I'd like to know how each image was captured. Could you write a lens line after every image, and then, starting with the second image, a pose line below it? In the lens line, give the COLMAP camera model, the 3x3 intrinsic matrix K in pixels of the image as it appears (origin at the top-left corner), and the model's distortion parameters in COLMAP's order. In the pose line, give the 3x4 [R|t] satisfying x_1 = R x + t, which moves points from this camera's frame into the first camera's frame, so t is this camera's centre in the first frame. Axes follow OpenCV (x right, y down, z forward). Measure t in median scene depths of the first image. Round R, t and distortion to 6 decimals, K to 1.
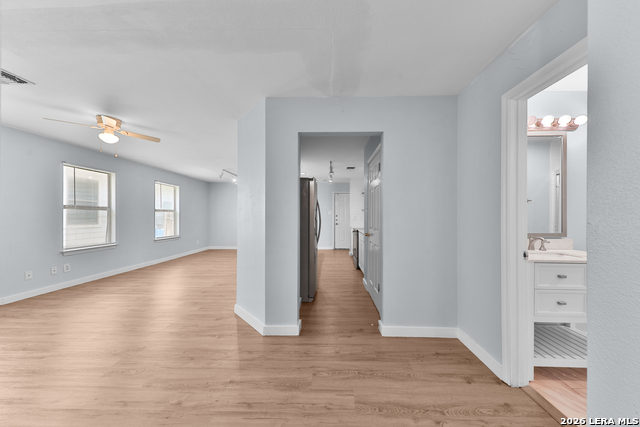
lens RADIAL K [[219.3, 0, 334.1], [0, 219.3, 216.0], [0, 0, 1]] dist [0.000815, 0.000017]
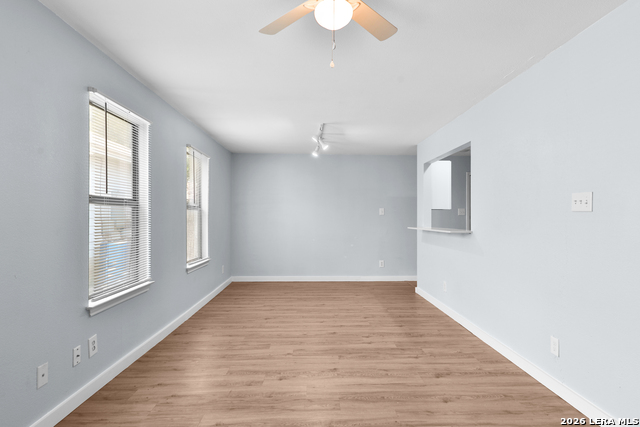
lens RADIAL K [[355.5, 0, 327.0], [0, 355.5, 217.0], [0, 0, 1]] dist [0.028957, -0.000347]
pose [[0.998822, 0.000245, 0.048524, -0.667070], [-0.000273, 1.000000, 0.000567, -0.005349], [-0.048524, -0.000580, 0.998822, 0.246335]]
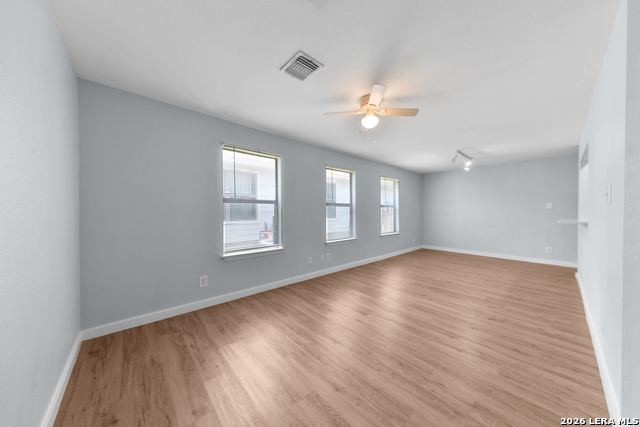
lens RADIAL K [[215.3, 0, 327.3], [0, 215.3, 213.7], [0, 0, 1]] dist [0.007956, -0.000224]
pose [[0.685398, 0.006694, -0.728138, -0.331889], [0.002214, 0.999934, 0.011276, -0.001653], [0.728165, -0.009341, 0.685338, 0.185575]]
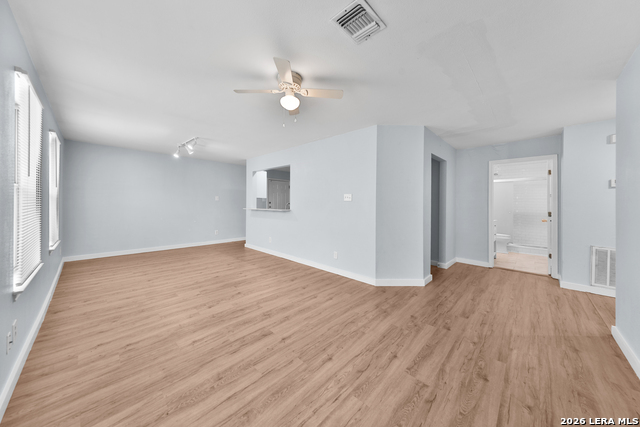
lens RADIAL K [[218.5, 0, 328.6], [0, 218.5, 202.9], [0, 0, 1]] dist [0.007964, -0.000111]
pose [[0.670534, 0.007783, 0.741838, -0.934285], [-0.010784, 0.999942, -0.000743, -0.005216], [-0.741801, -0.007501, 0.670579, 0.245901]]
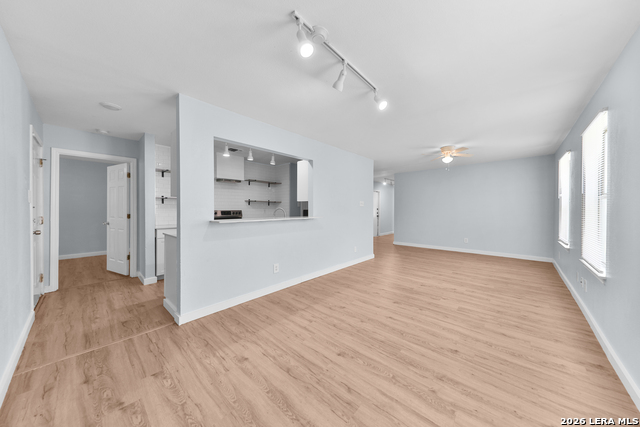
lens RADIAL K [[215.3, 0, 327.3], [0, 215.3, 213.7], [0, 0, 1]] dist [0.007956, -0.000224]
pose [[-0.754271, -0.016670, 0.656352, -0.865524], [-0.002060, 0.999733, 0.023025, -0.000089], [-0.656561, 0.016015, -0.754103, 1.680743]]
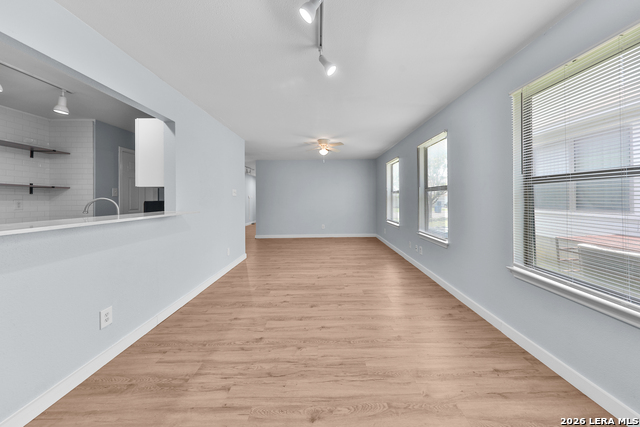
lens RADIAL K [[218.5, 0, 328.6], [0, 218.5, 202.9], [0, 0, 1]] dist [0.007964, -0.000111]
pose [[-0.999628, 0.005588, -0.026677, -0.637172], [0.005114, 0.999829, 0.017773, 0.000654], [0.026772, 0.017630, -0.999486, 1.632552]]
